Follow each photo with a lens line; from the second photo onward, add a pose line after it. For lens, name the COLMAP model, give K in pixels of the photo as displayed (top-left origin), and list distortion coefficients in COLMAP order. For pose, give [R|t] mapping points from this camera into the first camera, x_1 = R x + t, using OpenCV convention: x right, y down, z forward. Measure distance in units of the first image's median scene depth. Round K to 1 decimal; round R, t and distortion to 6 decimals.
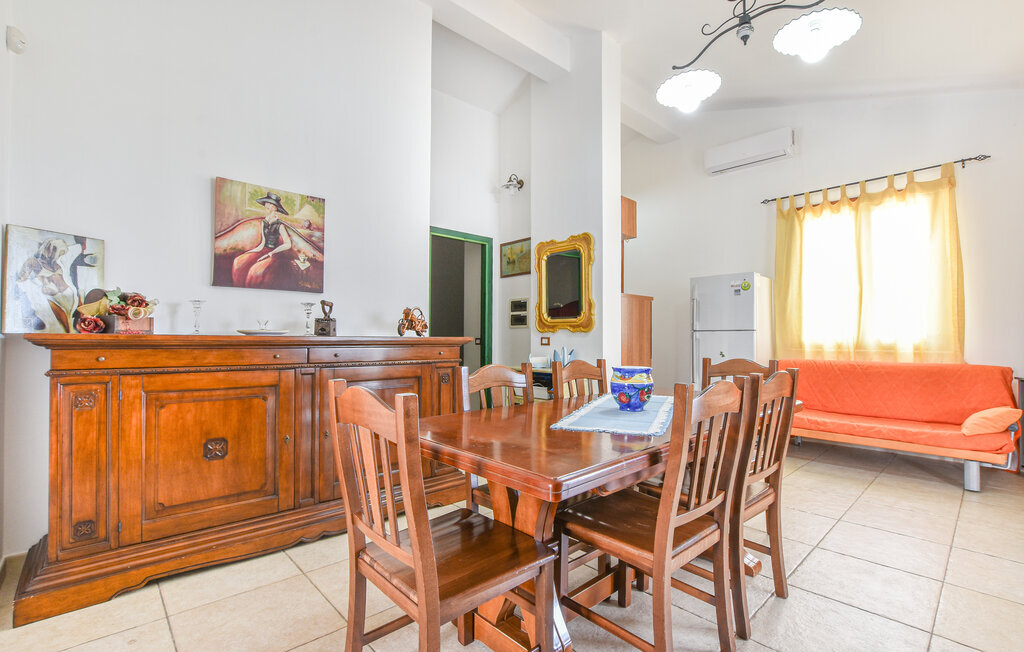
lens RADIAL K [[453.5, 0, 516.6], [0, 453.5, 330.5], [0, 0, 1]] dist [-0.023328, 0.000009]
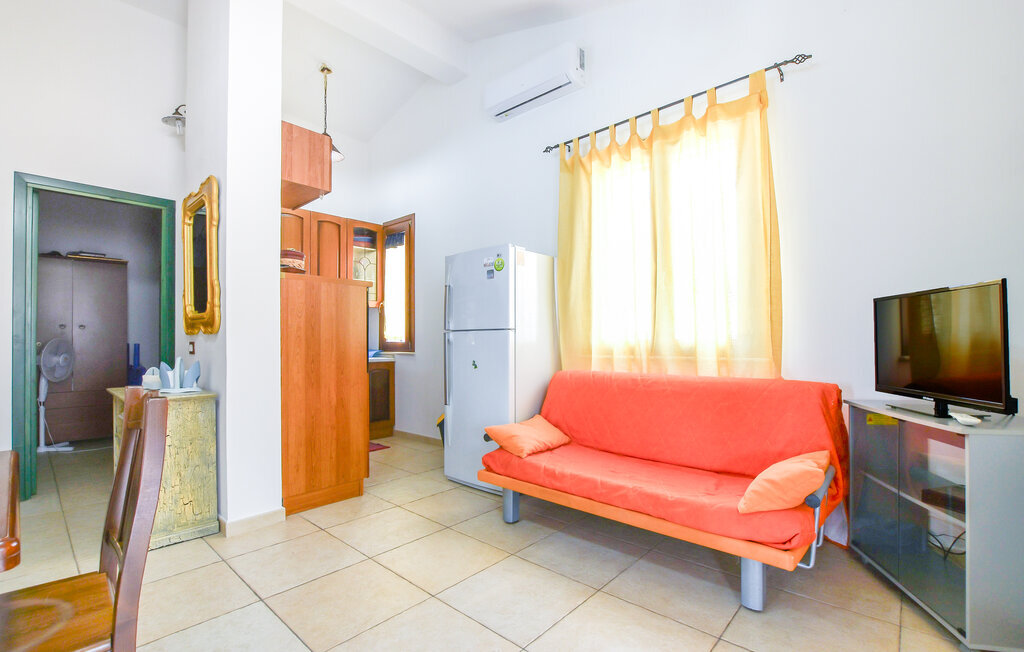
lens RADIAL K [[453.5, 0, 516.6], [0, 453.5, 330.5], [0, 0, 1]] dist [-0.023328, 0.000009]
pose [[0.996590, -0.006599, 0.082246, 0.531251], [0.007685, 0.999887, -0.012892, 0.011635], [-0.082152, 0.013480, 0.996529, 0.351244]]
